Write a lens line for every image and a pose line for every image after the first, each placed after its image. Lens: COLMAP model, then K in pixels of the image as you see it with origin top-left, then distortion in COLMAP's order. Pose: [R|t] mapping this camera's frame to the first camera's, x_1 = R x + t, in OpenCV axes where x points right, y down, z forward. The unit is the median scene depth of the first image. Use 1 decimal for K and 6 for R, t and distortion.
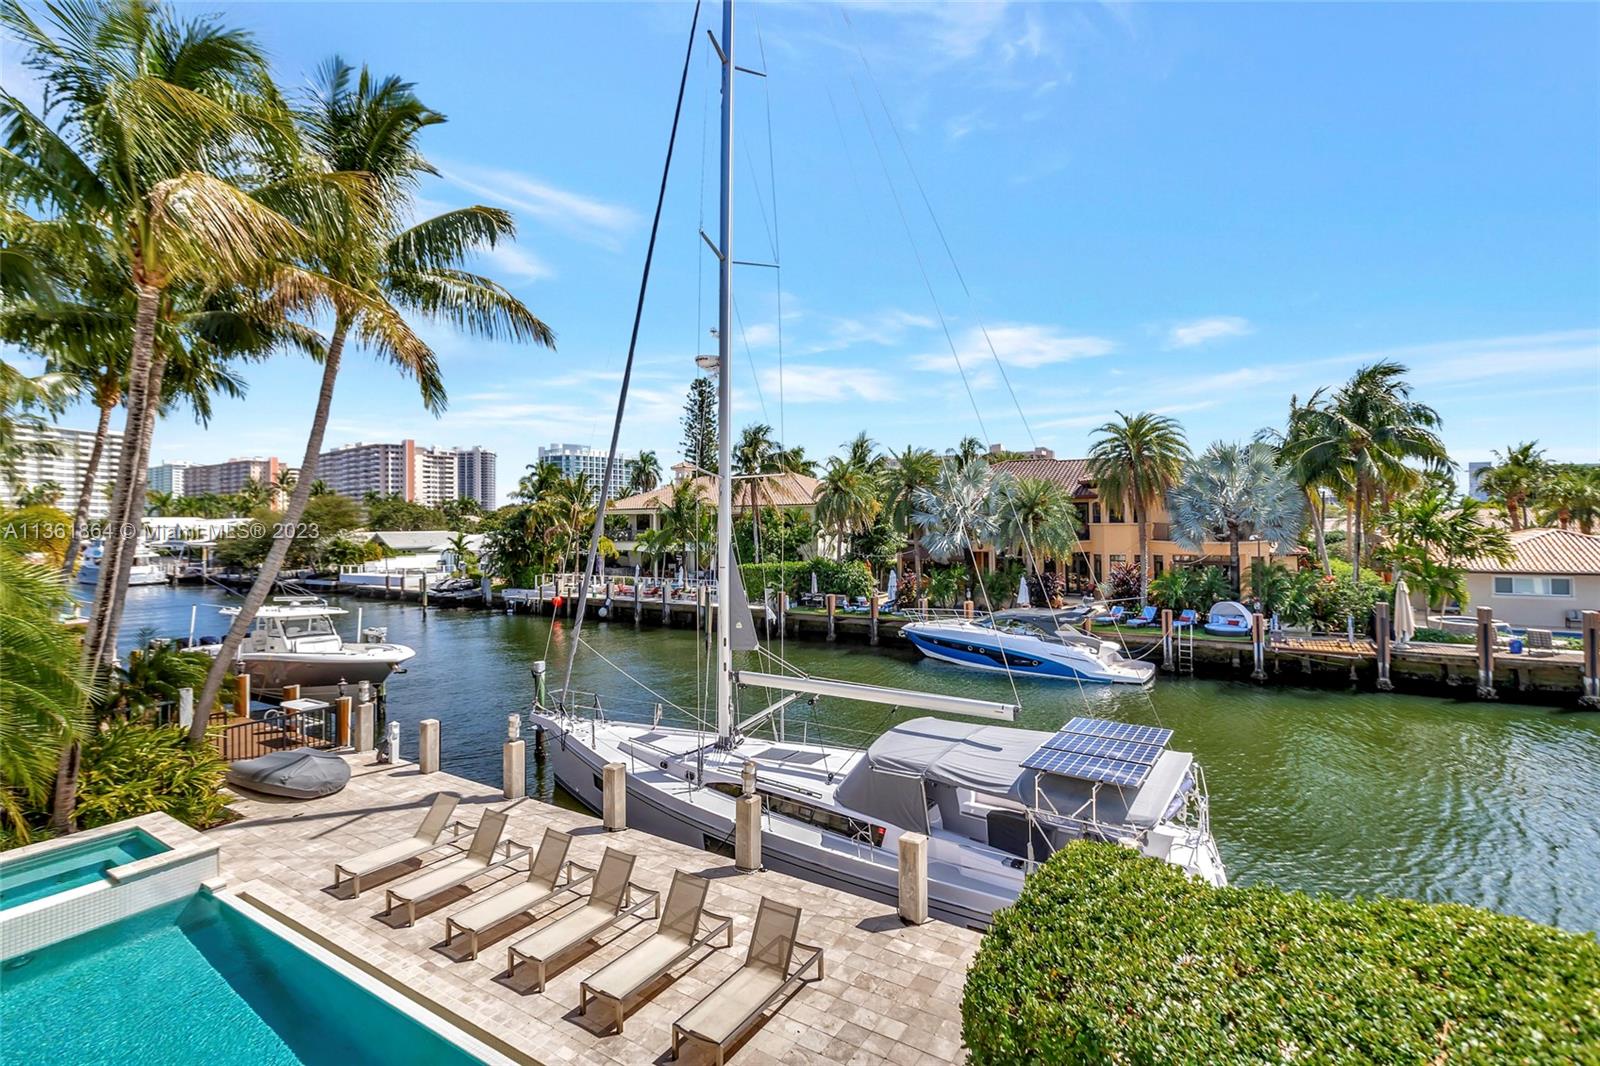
lens RADIAL K [[747.5, 0, 800.7], [0, 747.5, 513.2], [0, 0, 1]] dist [0.003074, -0.000558]
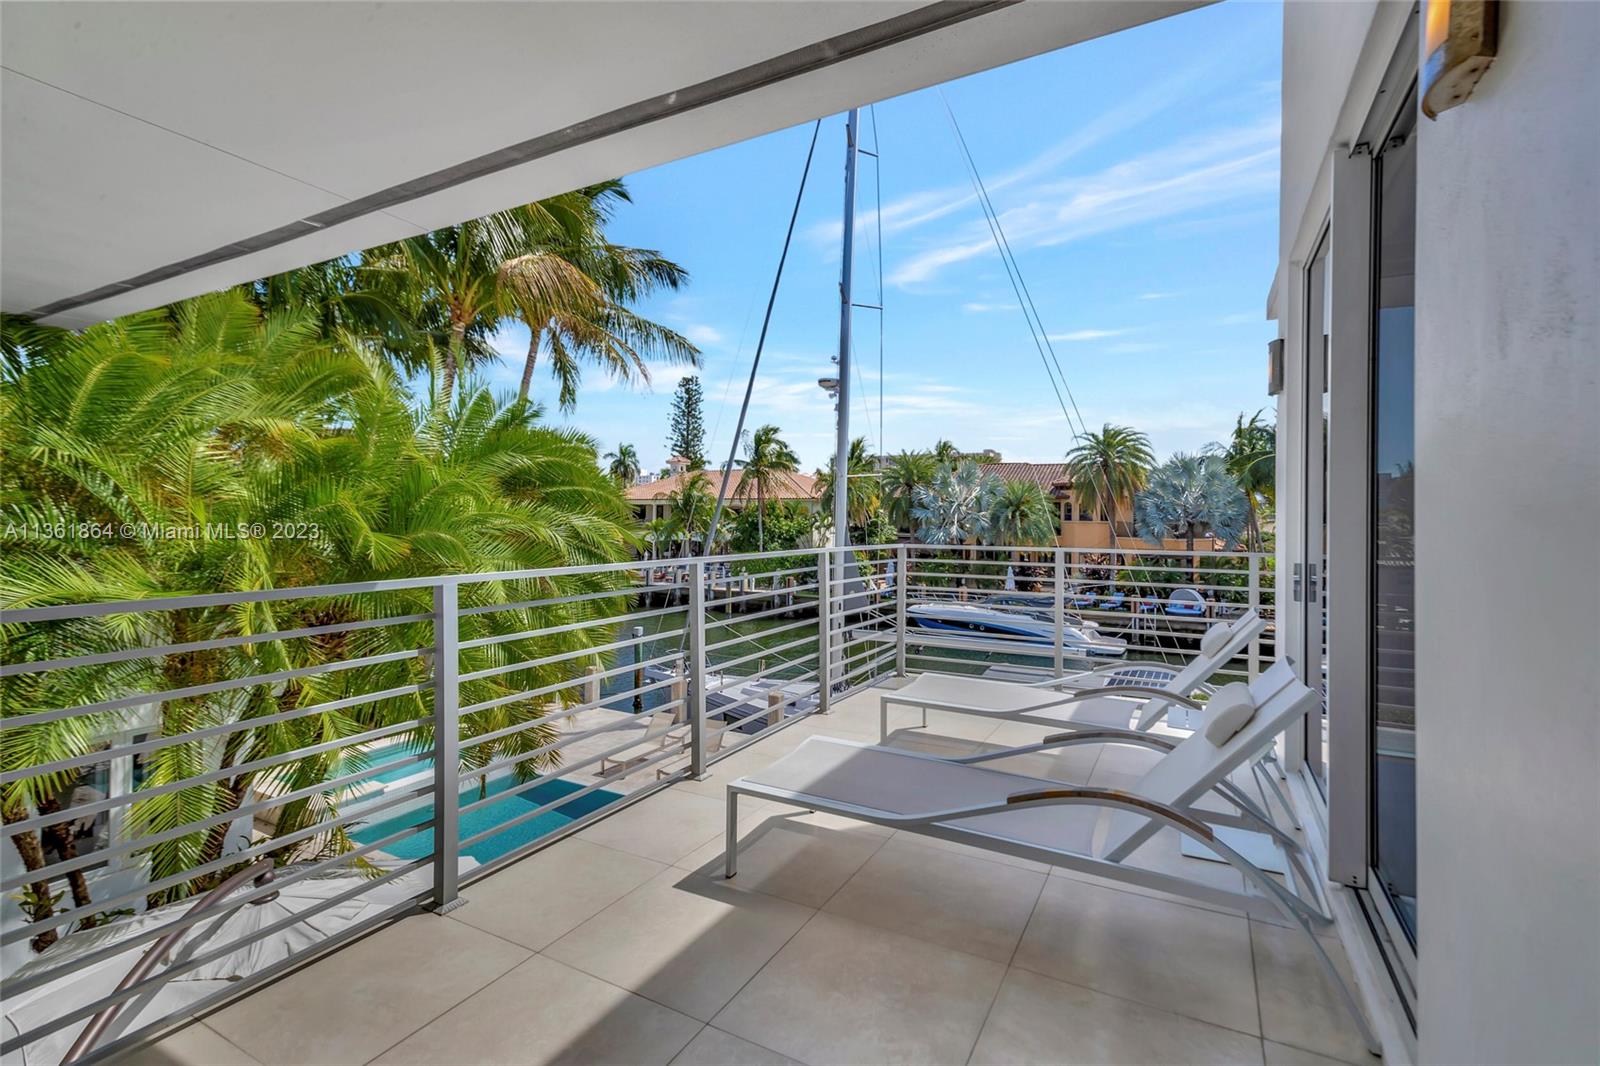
lens RADIAL K [[727.3, 0, 802.8], [0, 727.3, 527.6], [0, 0, 1]] dist [0.000938, -0.000165]
pose [[0.997463, 0.018660, 0.068701, -0.113890], [-0.020538, 0.999431, 0.026738, 0.003323], [-0.068163, -0.028081, 0.997279, -0.105412]]
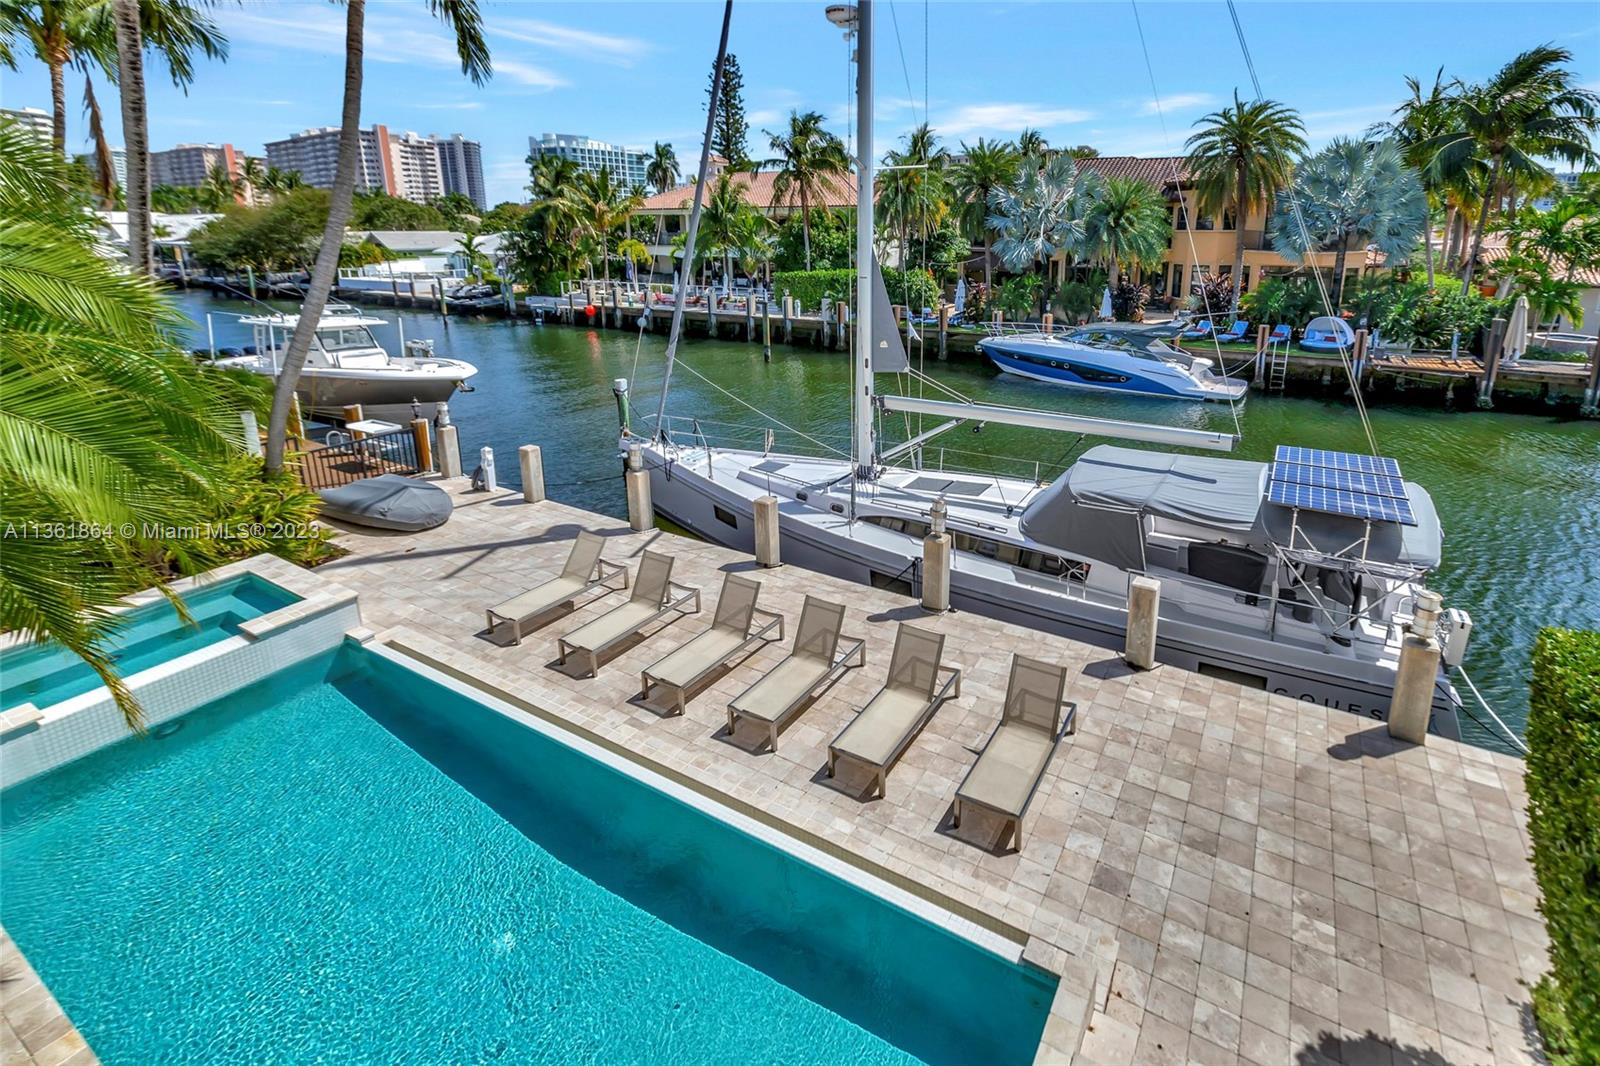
lens RADIAL K [[768.6, 0, 846.3], [0, 768.6, 418.8], [0, 0, 1]] dist [0.006881, 0.000488]
pose [[0.999284, 0.001410, 0.037821, -0.073437], [-0.010983, 0.967110, 0.254120, 0.002604], [-0.036219, -0.254353, 0.966433, 0.048797]]
